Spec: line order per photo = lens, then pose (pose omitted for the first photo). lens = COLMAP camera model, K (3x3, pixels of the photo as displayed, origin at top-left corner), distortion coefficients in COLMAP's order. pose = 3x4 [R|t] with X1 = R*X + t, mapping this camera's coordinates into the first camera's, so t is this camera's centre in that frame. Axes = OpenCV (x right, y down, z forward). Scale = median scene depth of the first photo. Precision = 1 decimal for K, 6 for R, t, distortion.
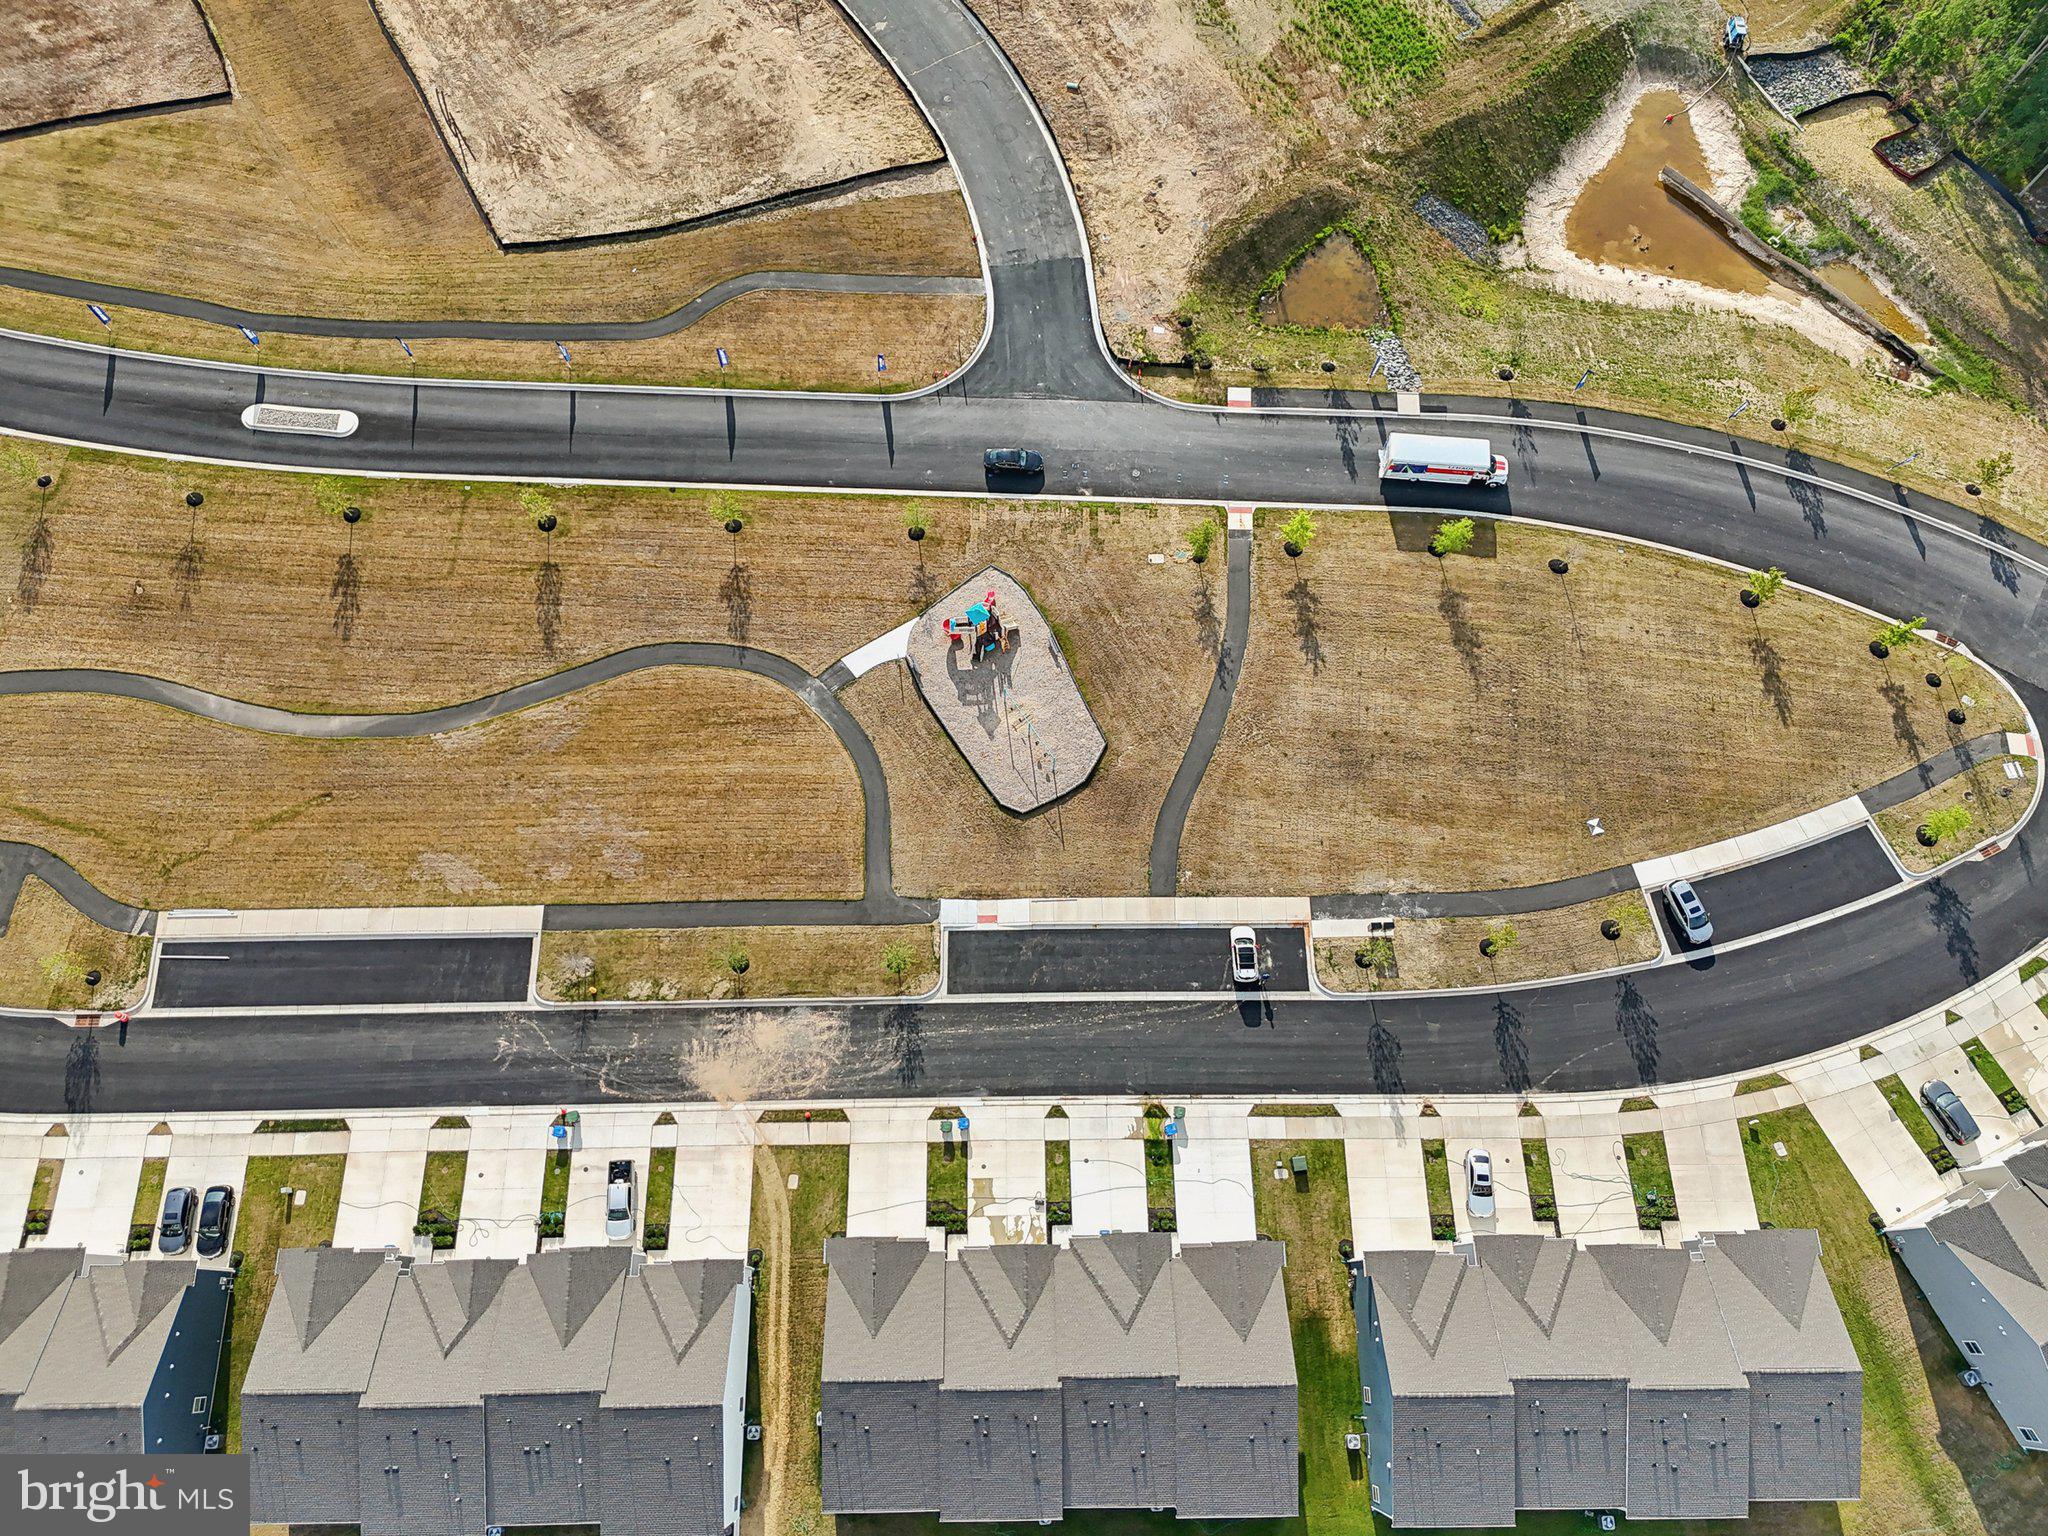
lens RADIAL K [[1520.6, 0, 1027.0], [0, 1520.6, 756.1], [0, 0, 1]] dist [0.084084, -0.089108]
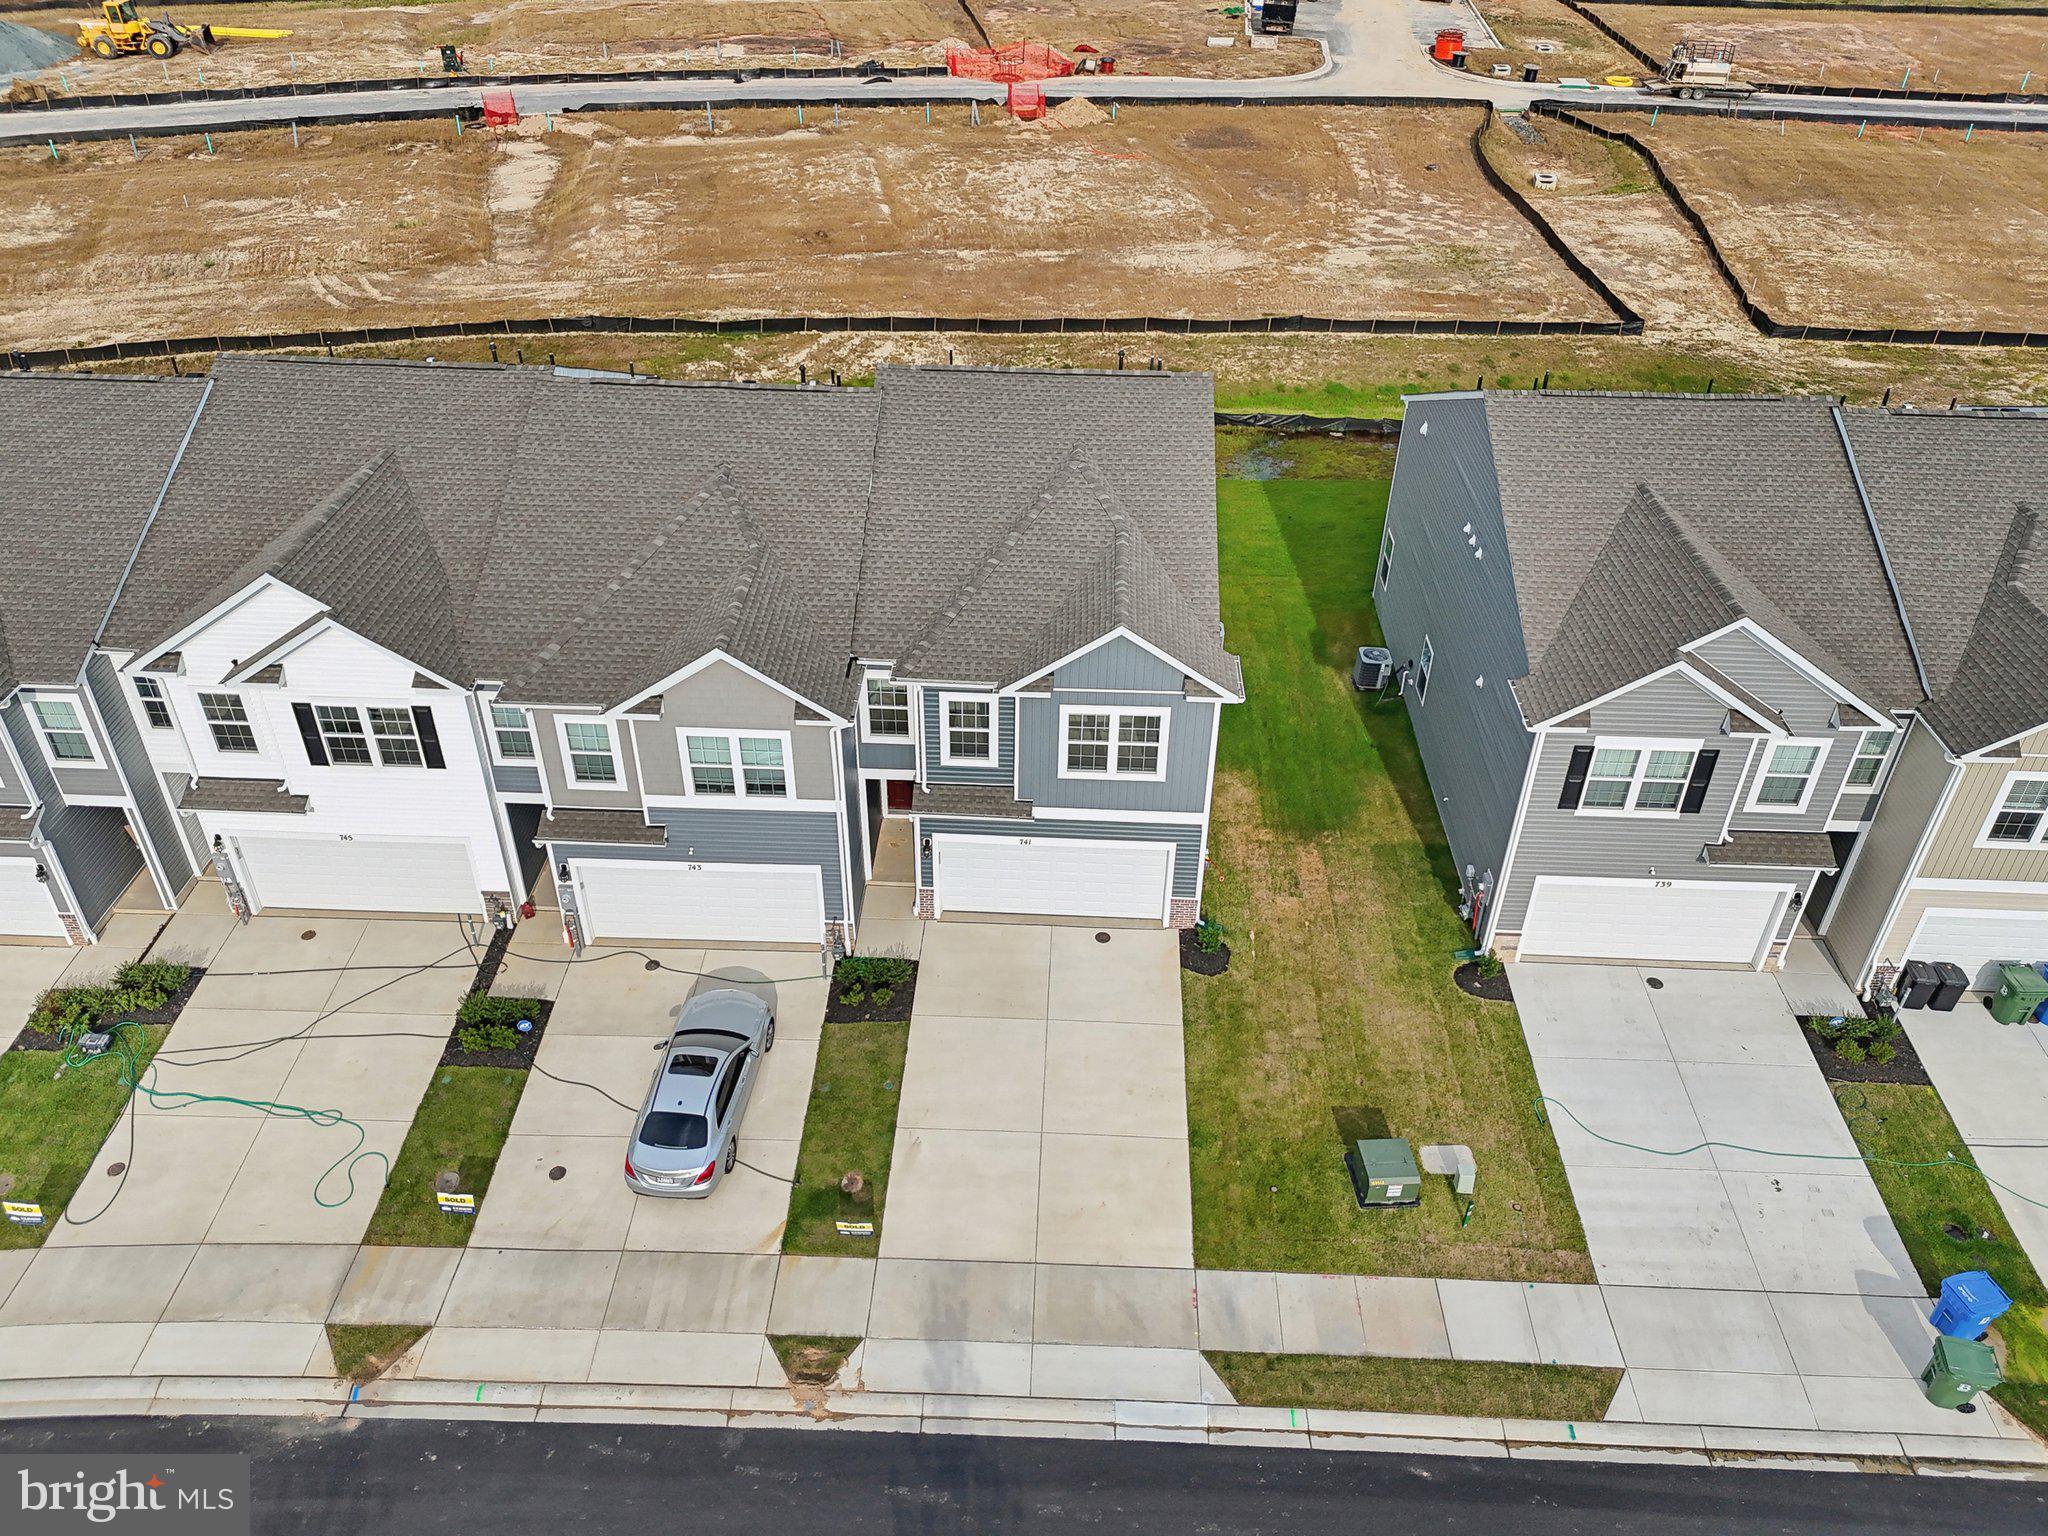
lens RADIAL K [[1520.6, 0, 1026.1], [0, 1520.6, 761.2], [0, 0, 1]] dist [0.084084, -0.089108]
pose [[-0.998380, -0.052139, 0.022774, 0.231850], [0.035656, -0.261435, 0.964562, 0.037366], [-0.044337, 0.963812, 0.262870, 0.861297]]
